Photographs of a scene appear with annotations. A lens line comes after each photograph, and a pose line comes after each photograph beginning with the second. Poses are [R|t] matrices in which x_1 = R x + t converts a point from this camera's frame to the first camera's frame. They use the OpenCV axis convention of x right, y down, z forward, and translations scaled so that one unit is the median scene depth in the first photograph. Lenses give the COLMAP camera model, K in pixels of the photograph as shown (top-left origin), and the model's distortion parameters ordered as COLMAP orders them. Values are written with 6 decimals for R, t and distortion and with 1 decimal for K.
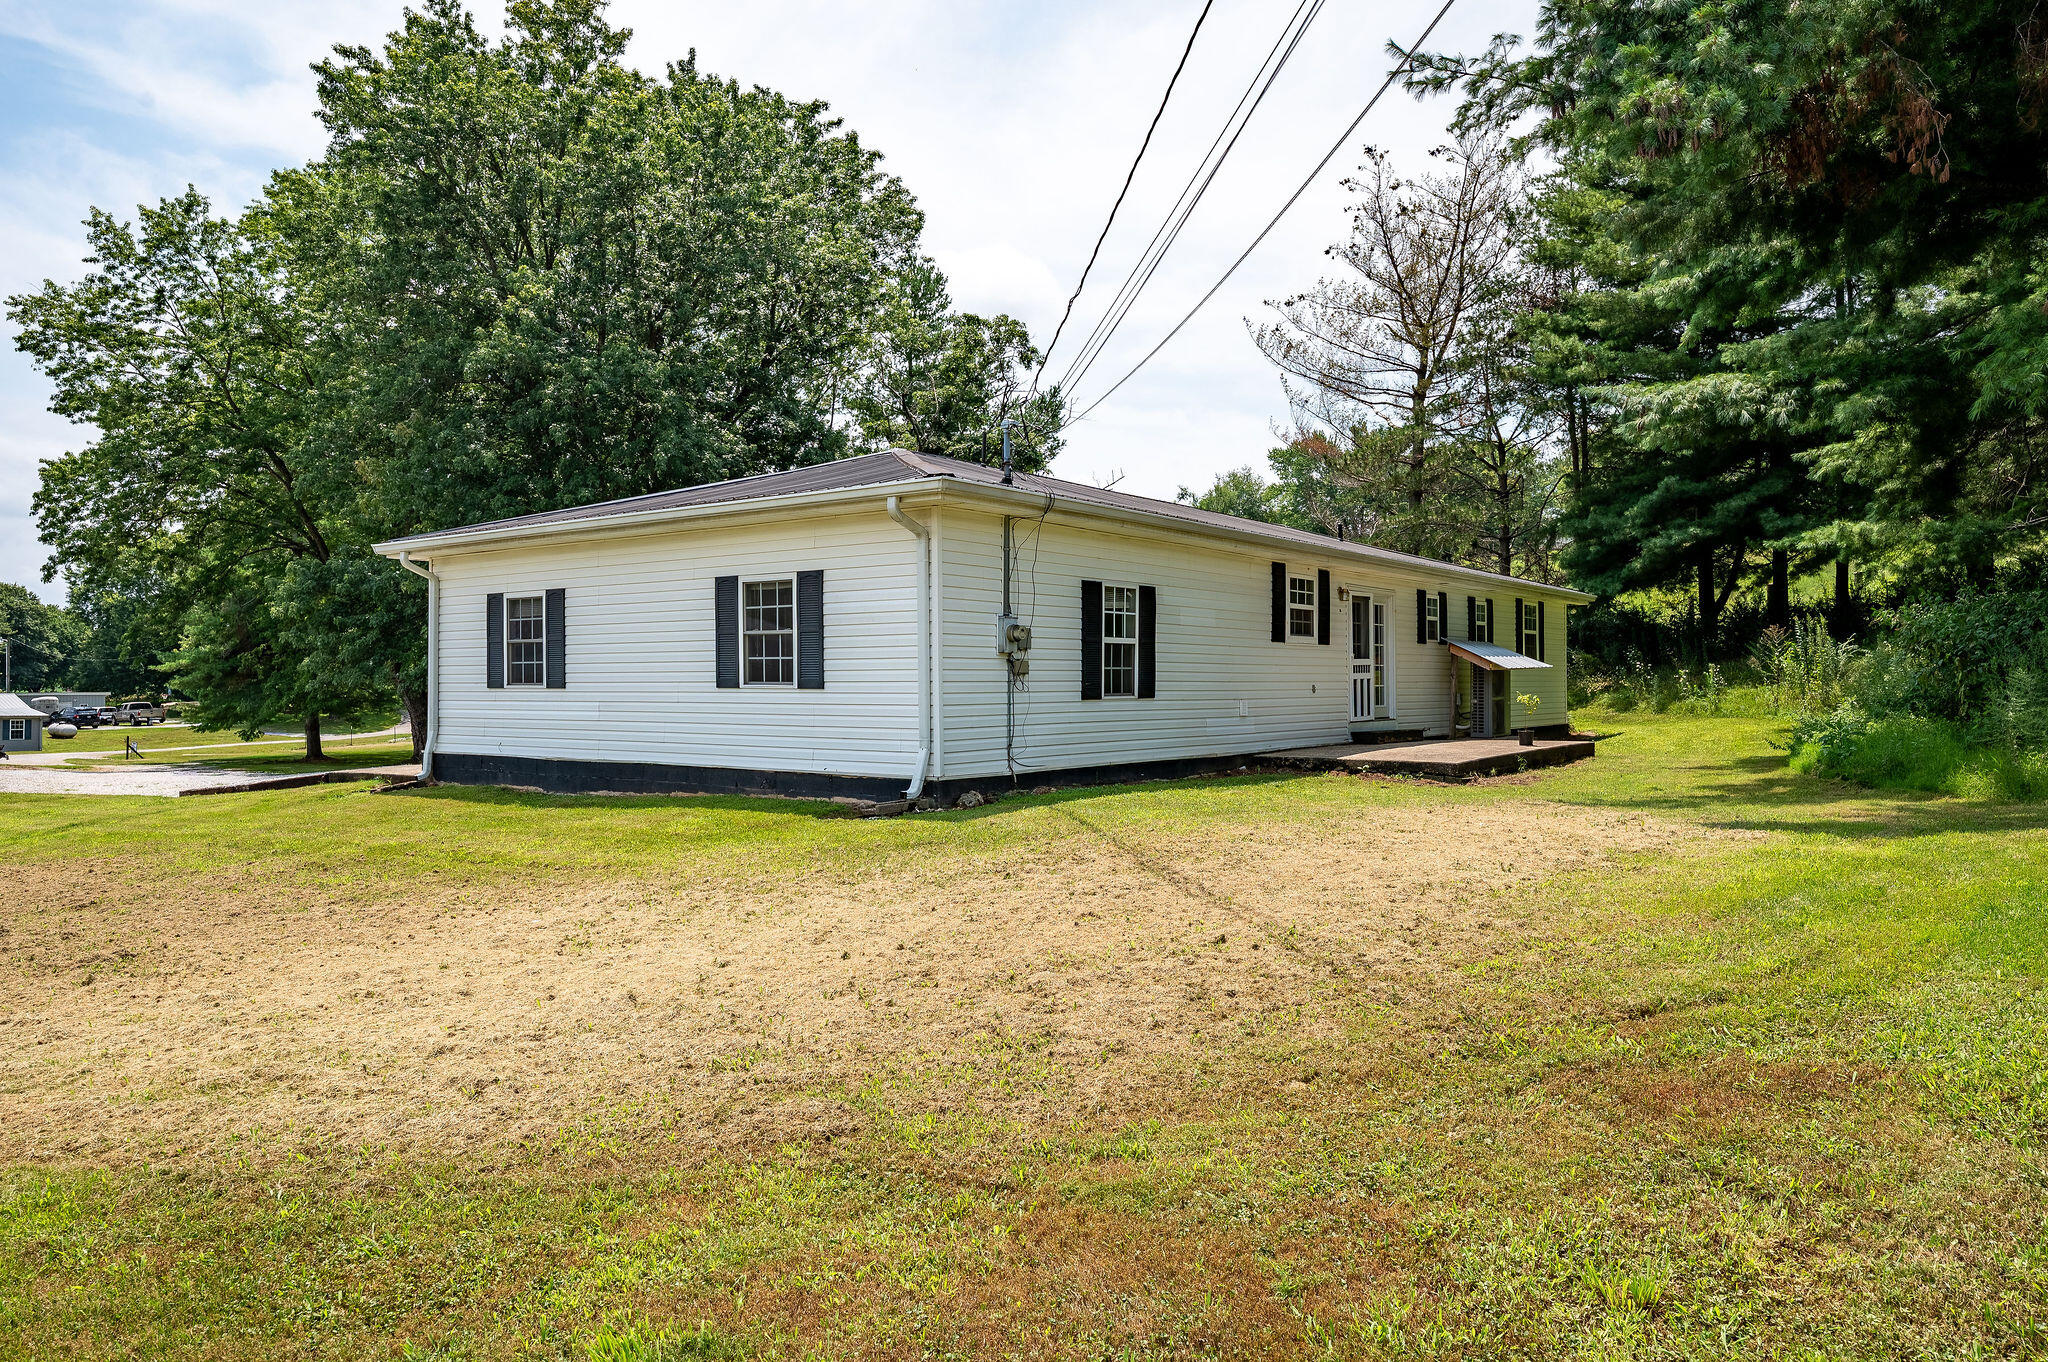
lens RADIAL K [[1387.3, 0, 1024.0], [0, 1387.3, 681.0], [0, 0, 1]] dist [0.001263, 0.000823]
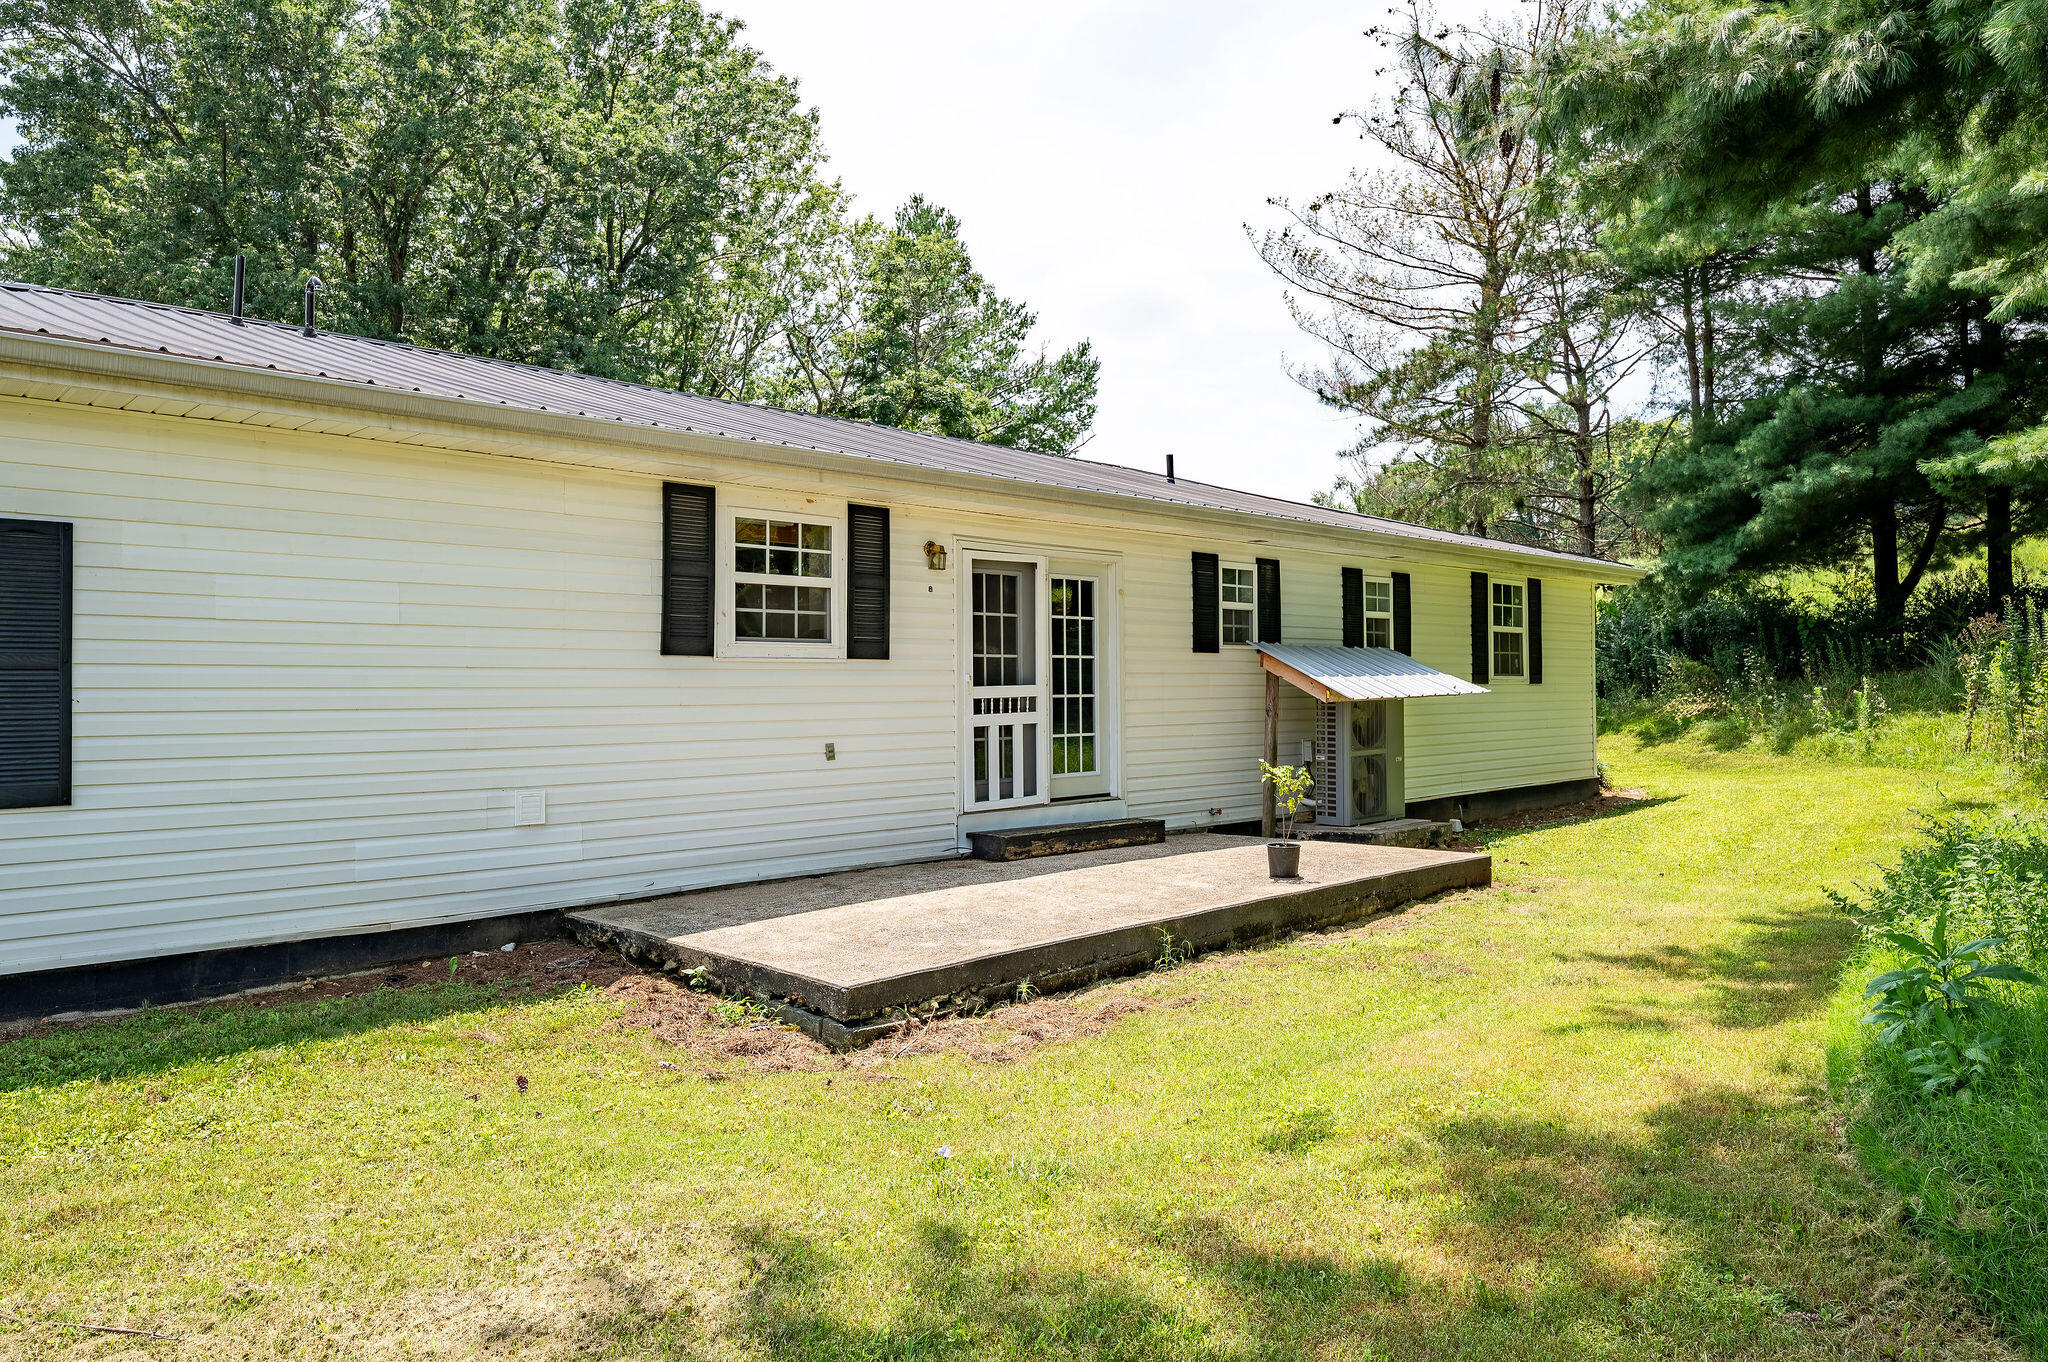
lens RADIAL K [[1355.6, 0, 1024.0], [0, 1355.6, 681.0], [0, 0, 1]] dist [-0.019551, 0.001209]
pose [[0.987634, -0.003222, -0.156742, 0.199776], [0.003061, 0.999995, -0.001266, -0.010326], [0.156745, 0.000771, 0.987639, 0.313609]]
